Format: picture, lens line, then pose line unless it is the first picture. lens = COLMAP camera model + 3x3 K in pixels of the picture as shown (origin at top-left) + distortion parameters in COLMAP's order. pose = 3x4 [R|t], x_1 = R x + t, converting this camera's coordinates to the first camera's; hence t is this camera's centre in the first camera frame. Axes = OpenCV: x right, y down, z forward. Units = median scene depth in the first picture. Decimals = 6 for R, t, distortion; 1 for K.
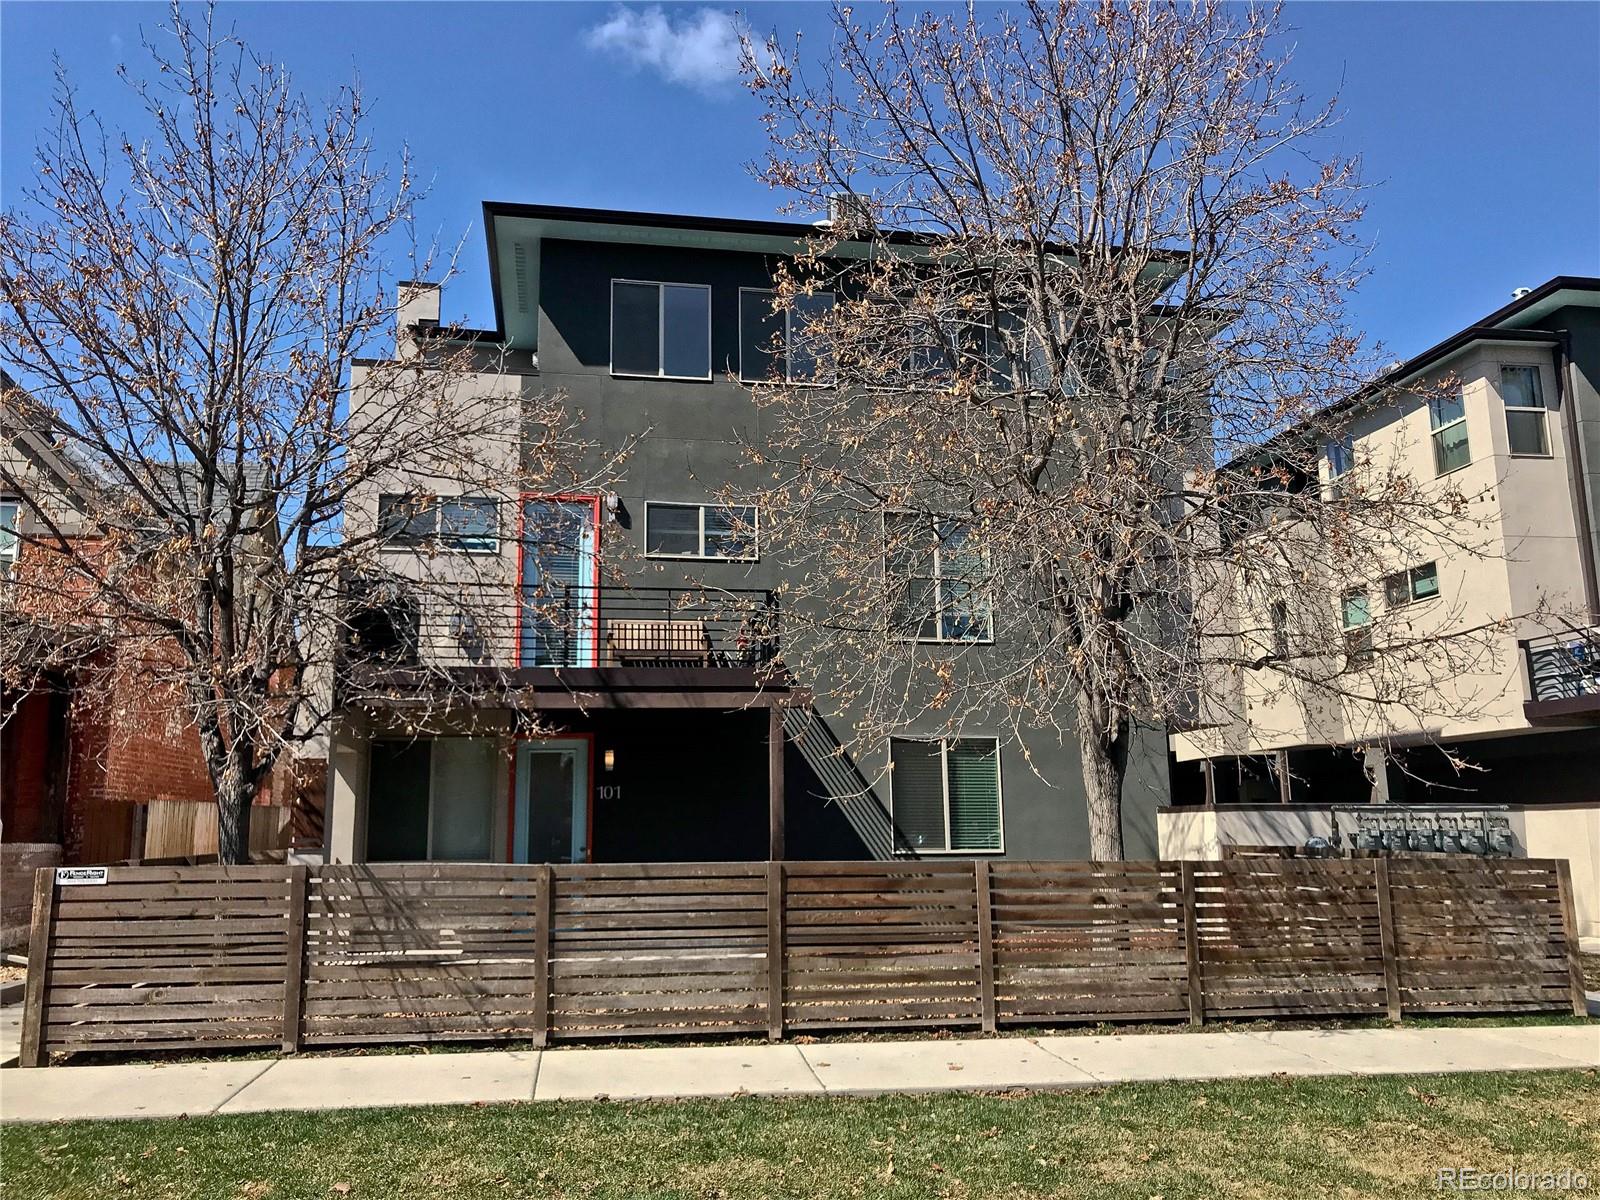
lens RADIAL K [[1308.7, 0, 798.5], [0, 1308.7, 605.6], [0, 0, 1]] dist [0.016880, -0.009042]
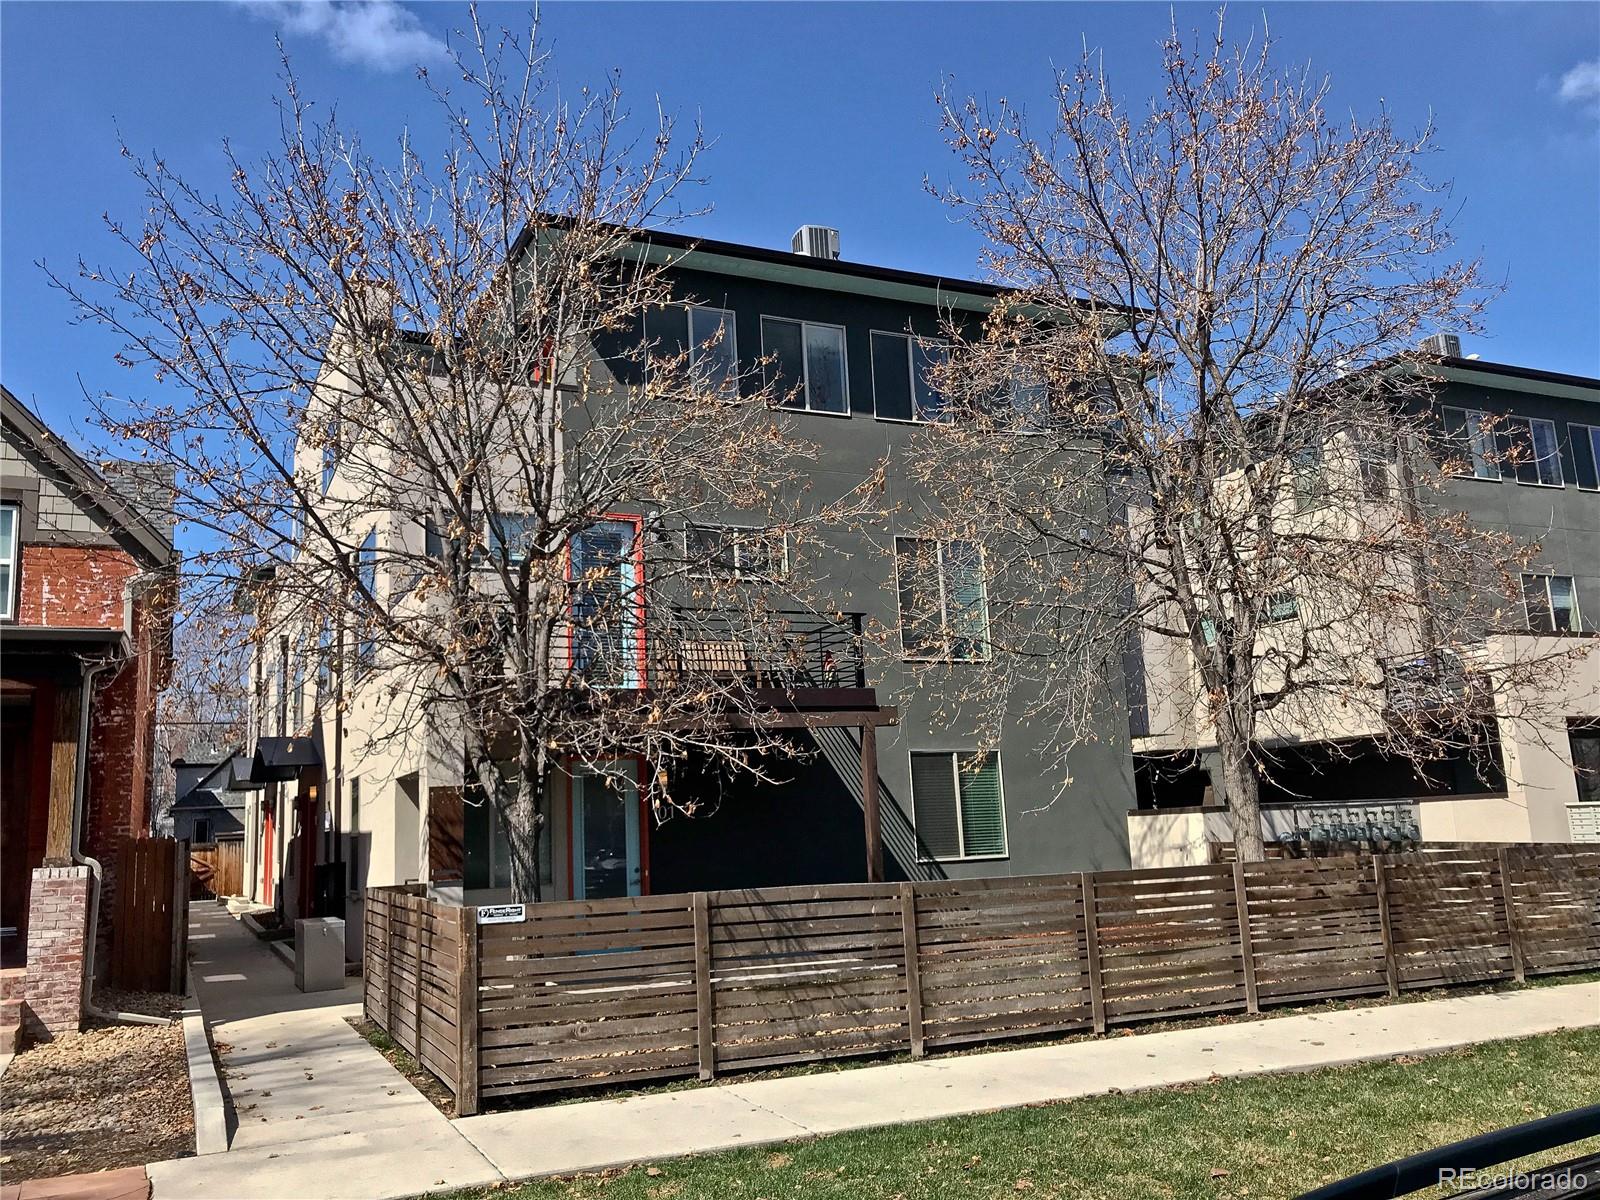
lens RADIAL K [[1308.7, 0, 809.5], [0, 1308.7, 596.4], [0, 0, 1]] dist [0.016880, -0.009042]
pose [[0.966586, 0.010926, 0.256108, -0.426931], [-0.007125, 0.999850, -0.015766, -0.011449], [-0.256242, 0.013414, 0.966519, 0.000736]]
